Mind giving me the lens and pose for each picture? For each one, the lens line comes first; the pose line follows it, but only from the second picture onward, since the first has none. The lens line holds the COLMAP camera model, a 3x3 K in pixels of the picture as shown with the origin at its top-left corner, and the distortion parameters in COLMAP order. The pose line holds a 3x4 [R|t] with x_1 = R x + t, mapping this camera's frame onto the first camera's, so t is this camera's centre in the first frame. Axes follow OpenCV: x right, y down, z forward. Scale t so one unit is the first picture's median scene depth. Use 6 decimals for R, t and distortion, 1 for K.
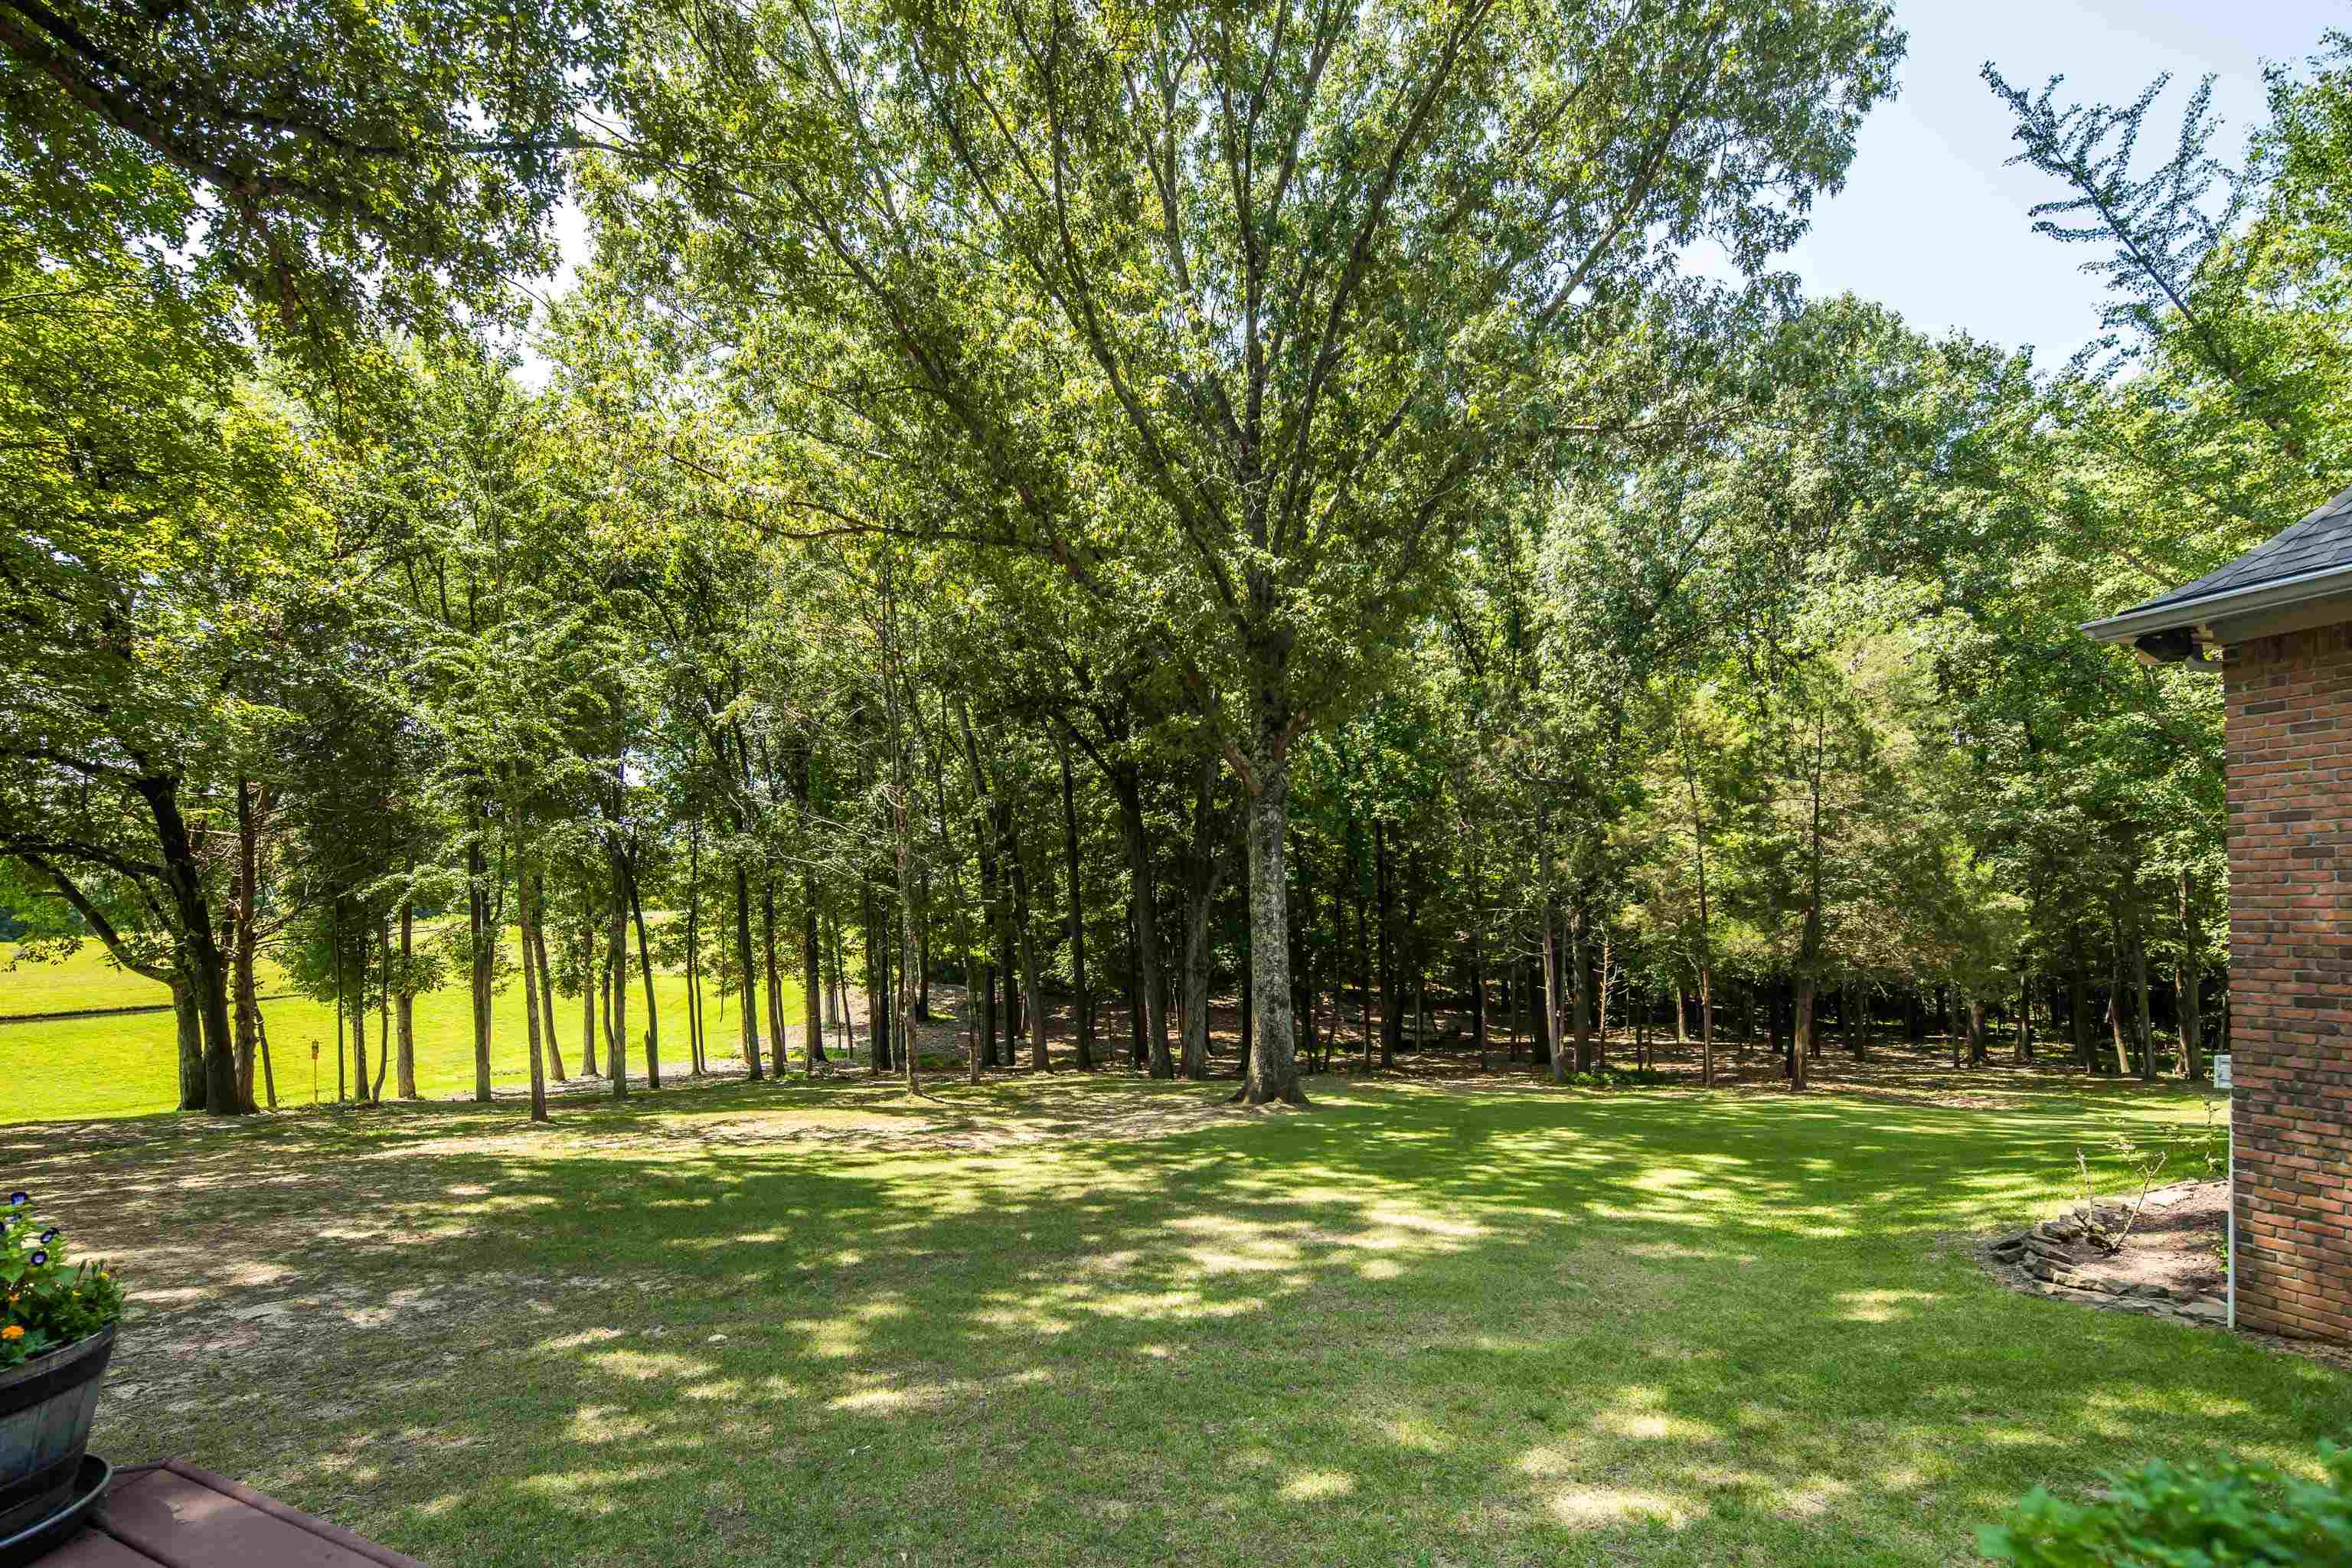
lens RADIAL K [[1142.7, 0, 1153.9], [0, 1142.7, 903.7], [0, 0, 1]] dist [0.001215, -0.000960]
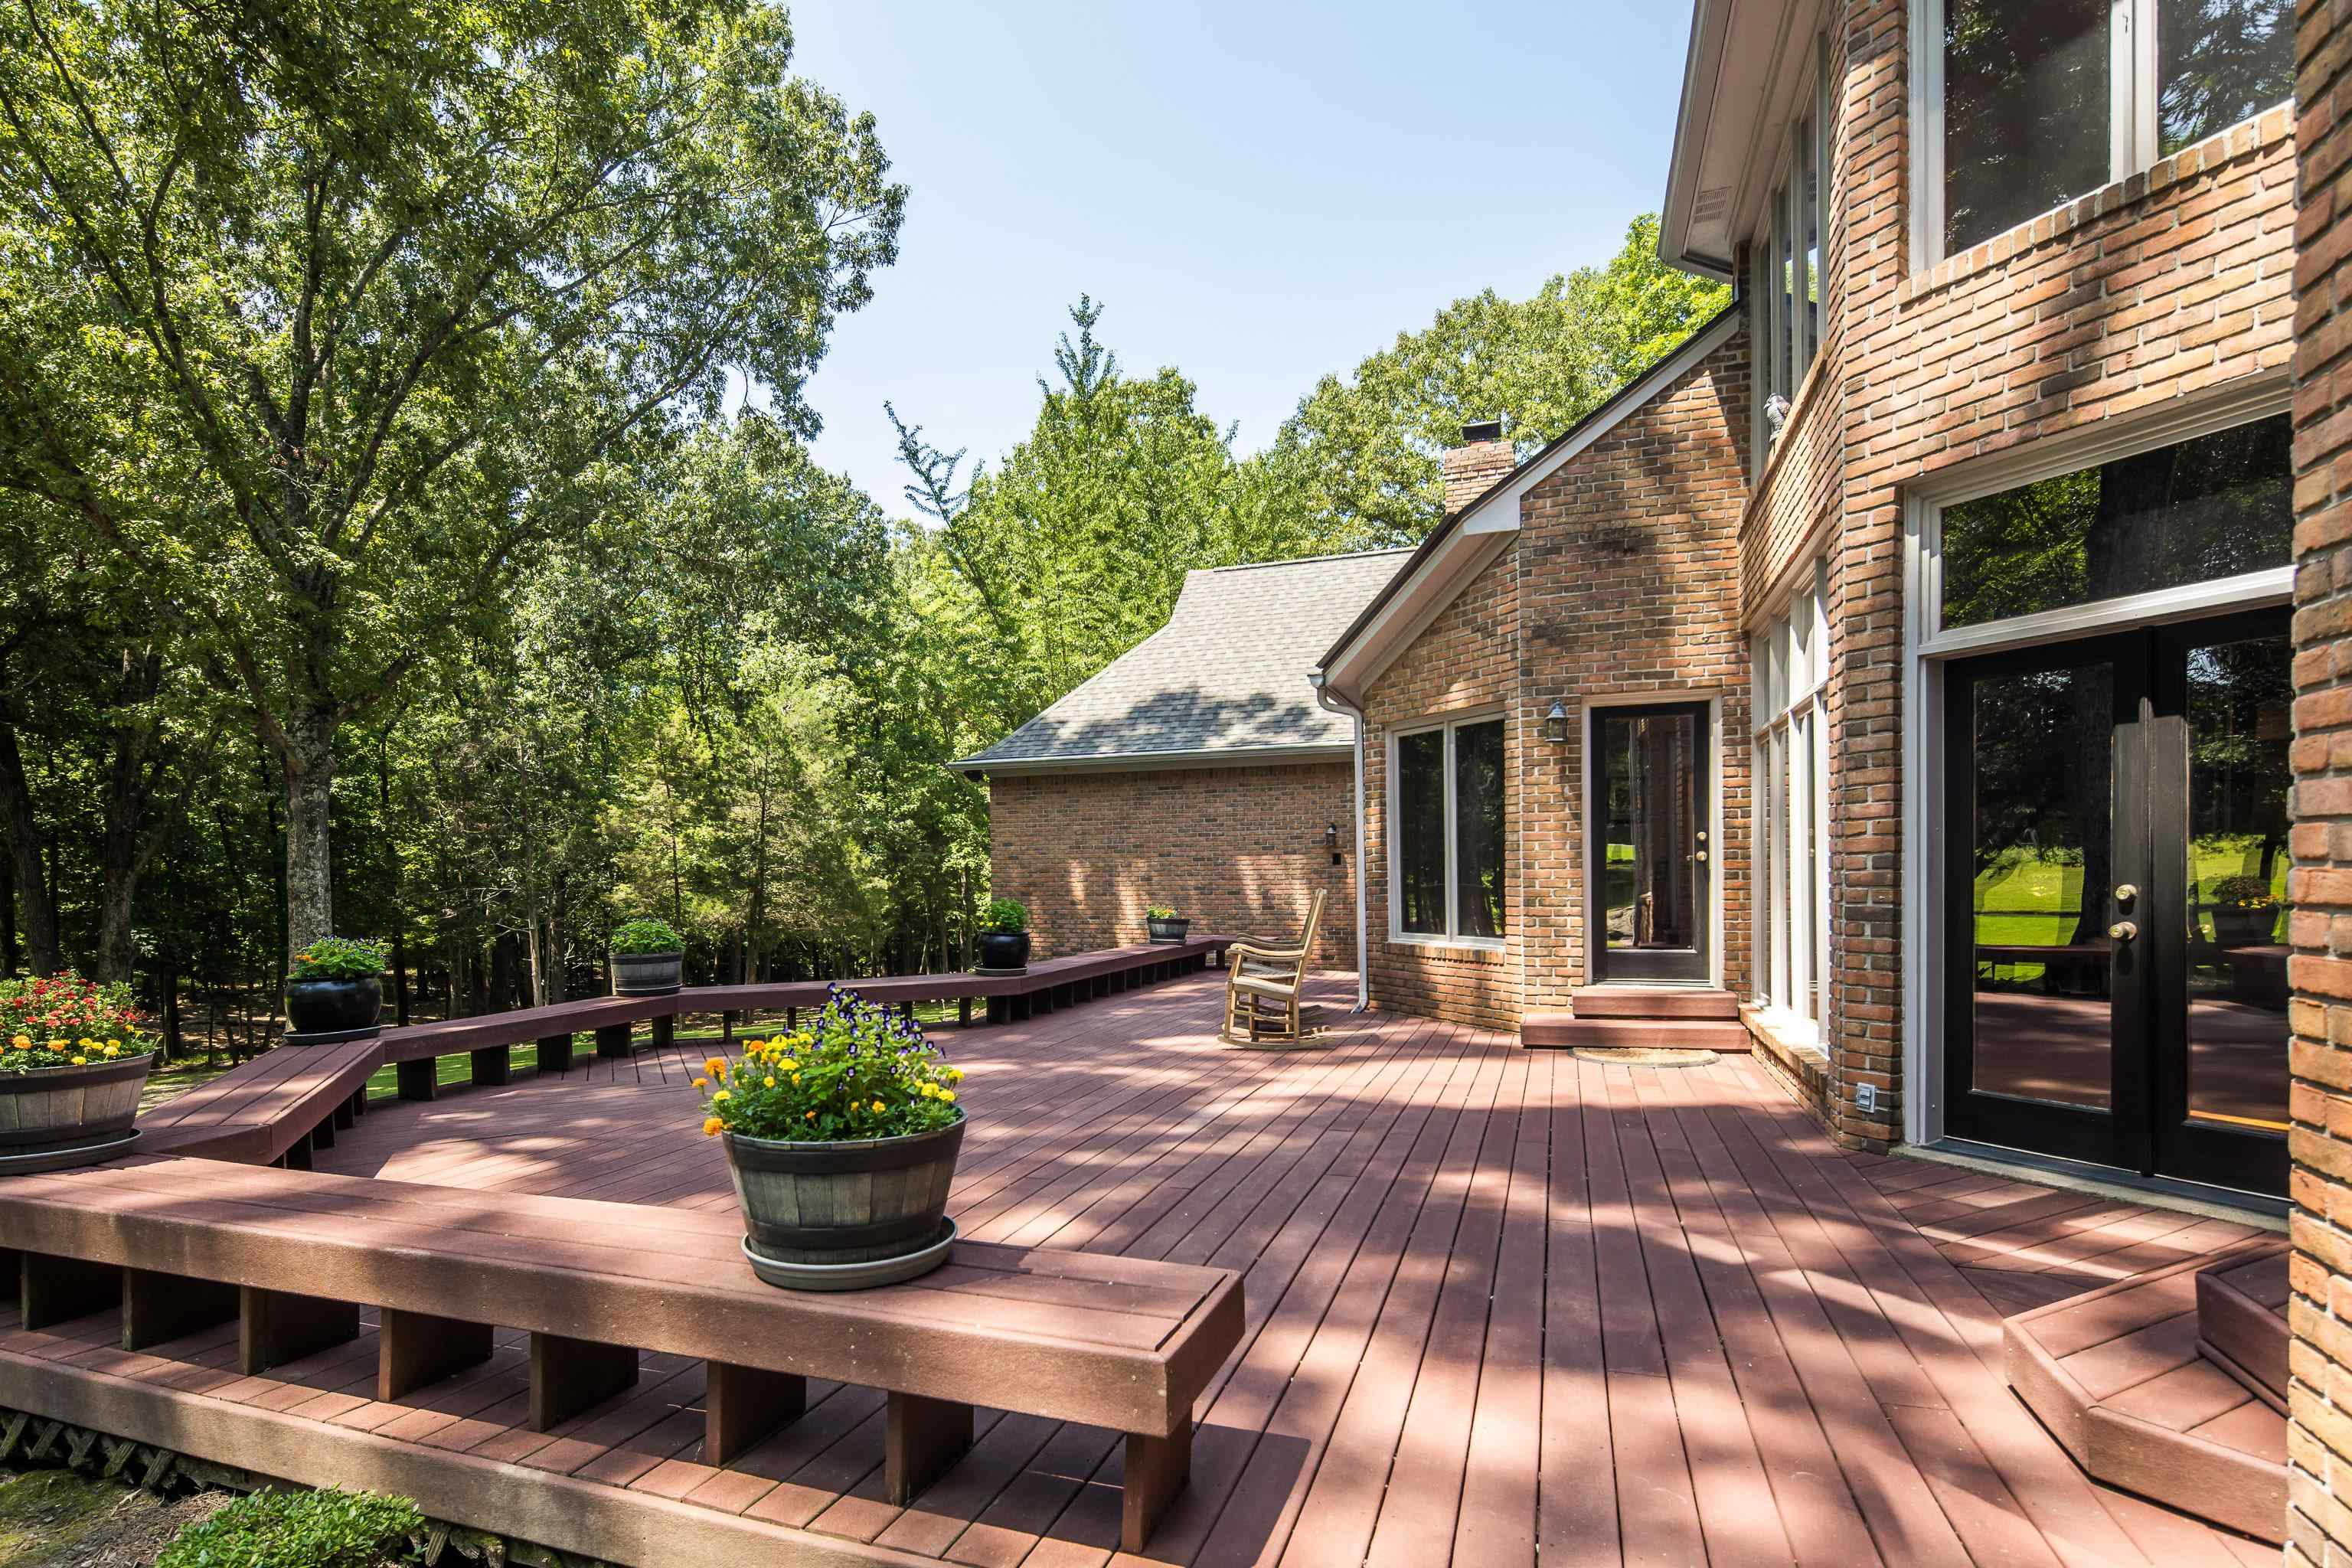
lens RADIAL K [[1142.7, 0, 1153.9], [0, 1142.7, 903.7], [0, 0, 1]] dist [0.001215, -0.000960]
pose [[0.619729, -0.007546, 0.784779, -0.184425], [-0.002422, 0.999931, 0.011527, 0.006550], [-0.784812, -0.009045, 0.619668, -0.191297]]
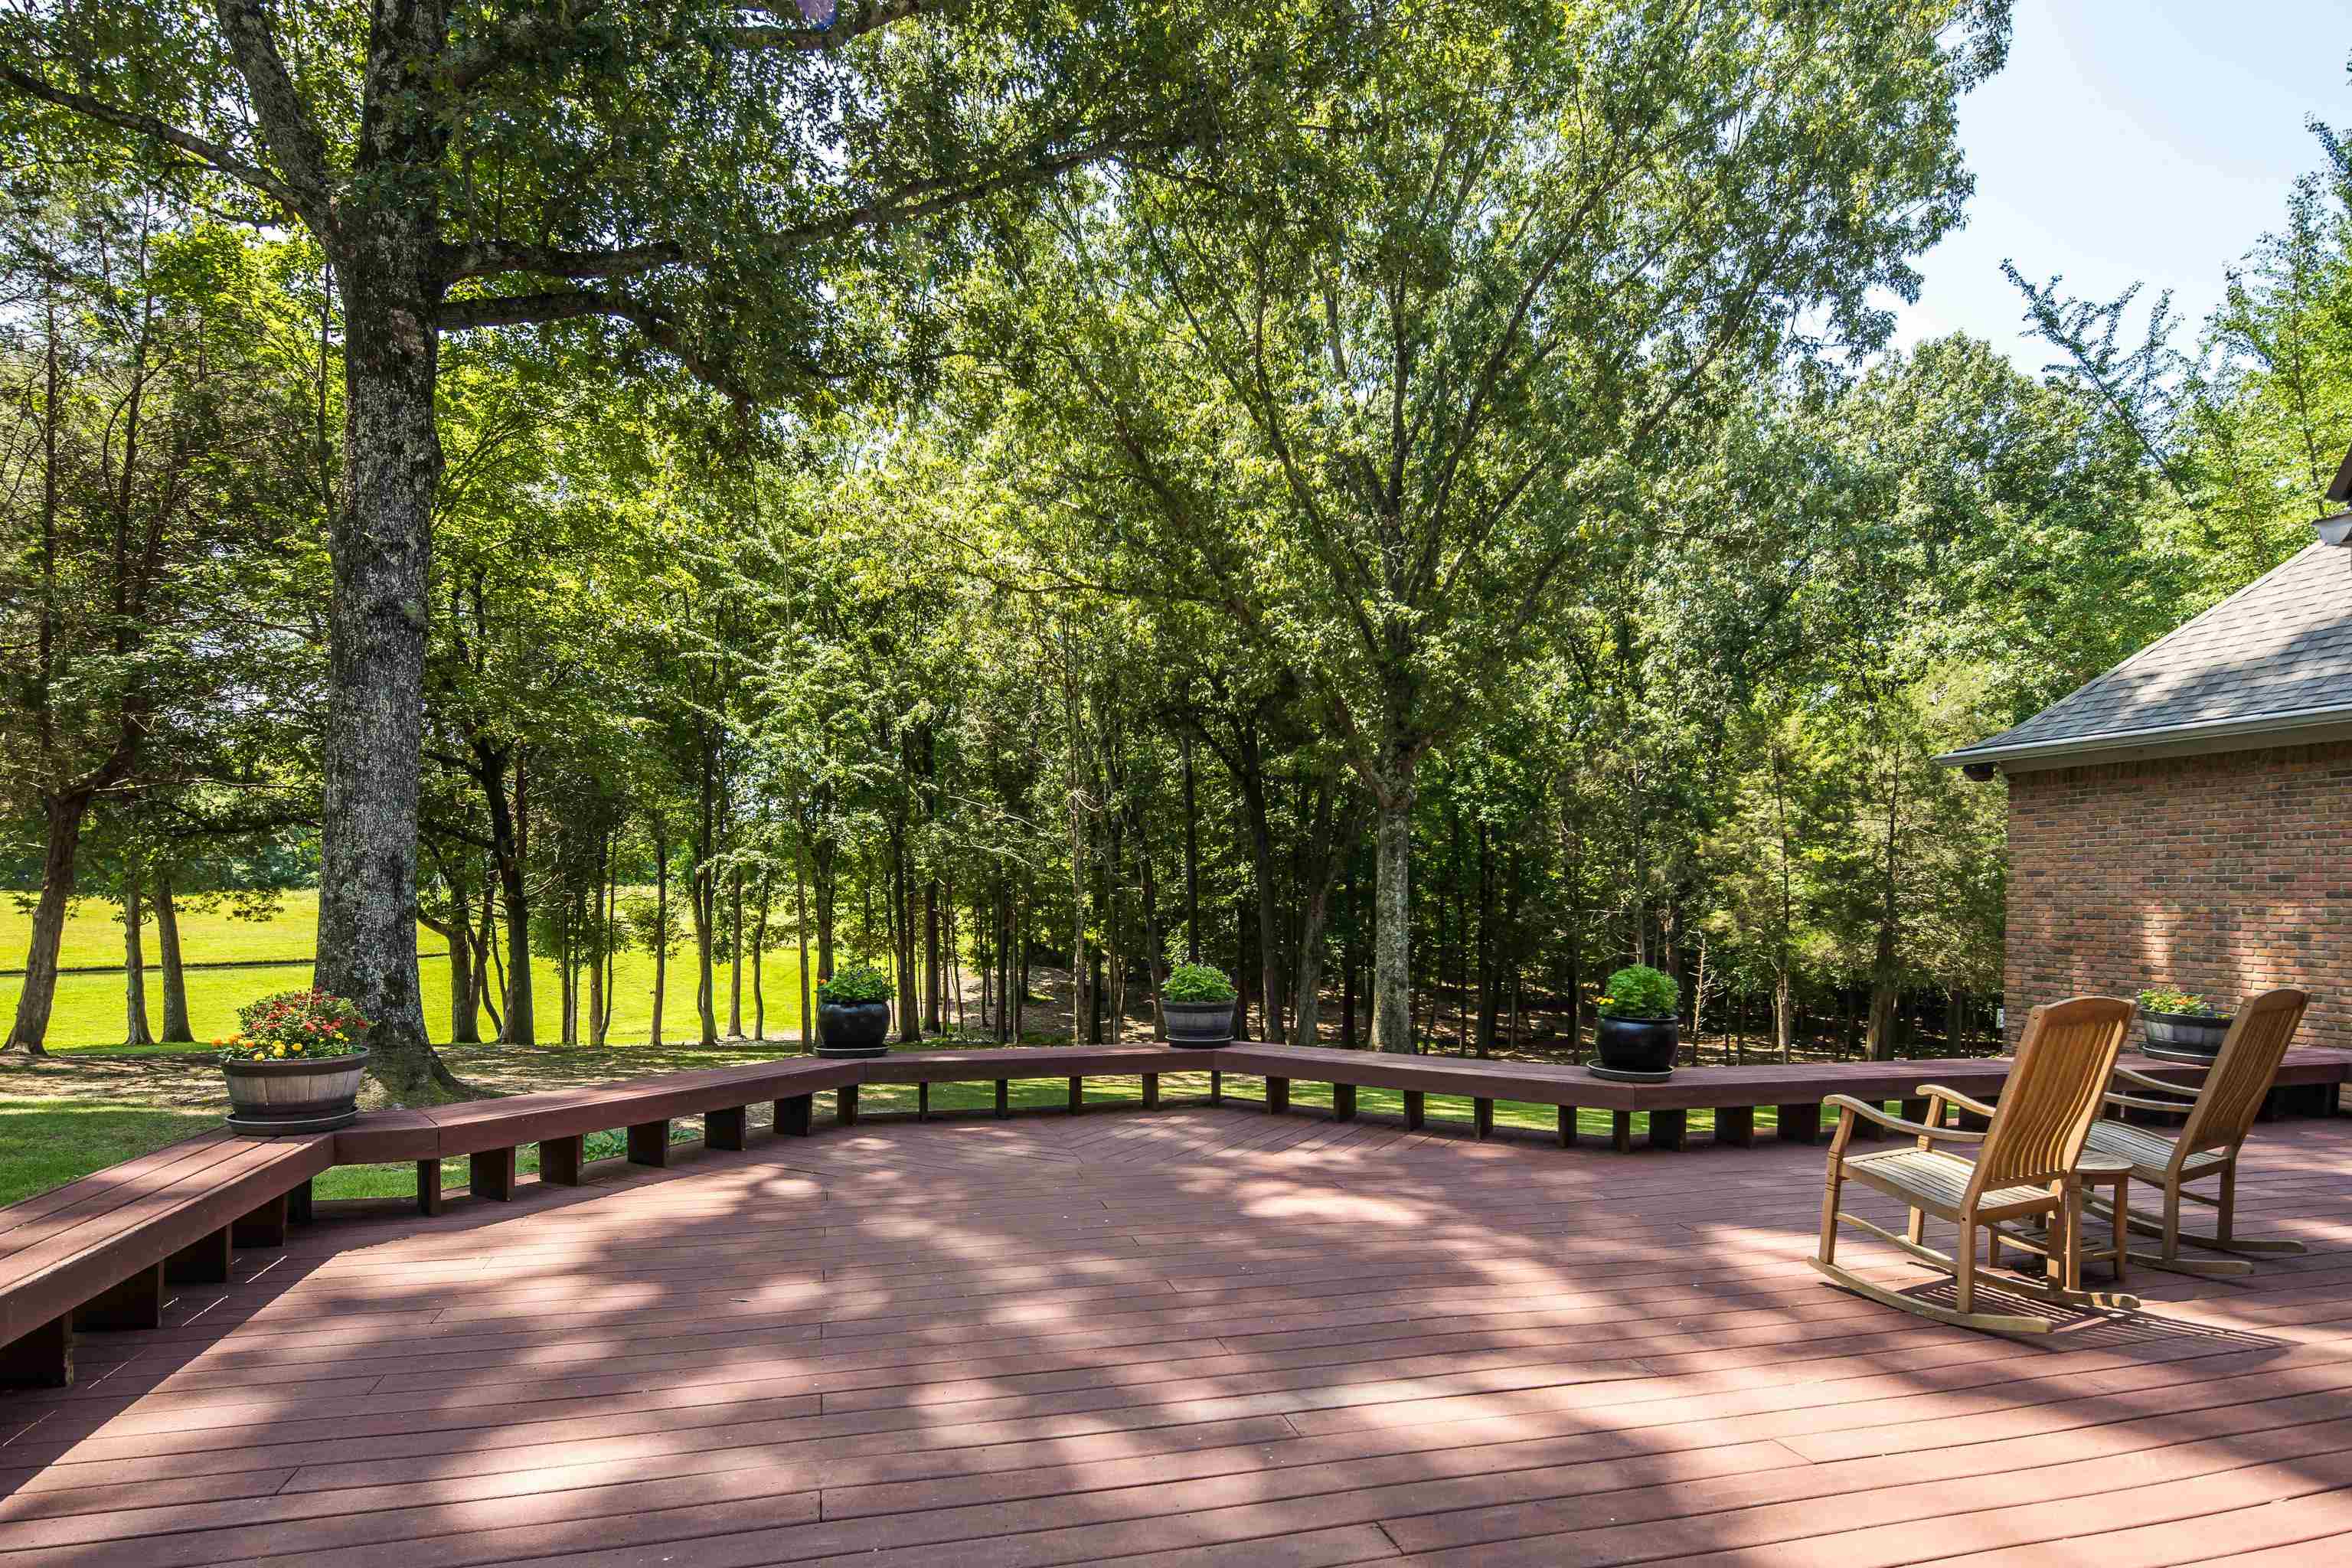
lens RADIAL K [[1207.5, 0, 1157.9], [0, 1207.5, 914.6], [0, 0, 1]] dist [0.002273, -0.002224]
pose [[0.997711, 0.033192, -0.058923, -0.050556], [-0.032051, 0.999282, 0.020208, -0.001436], [0.059552, -0.018273, 0.998058, -0.191099]]
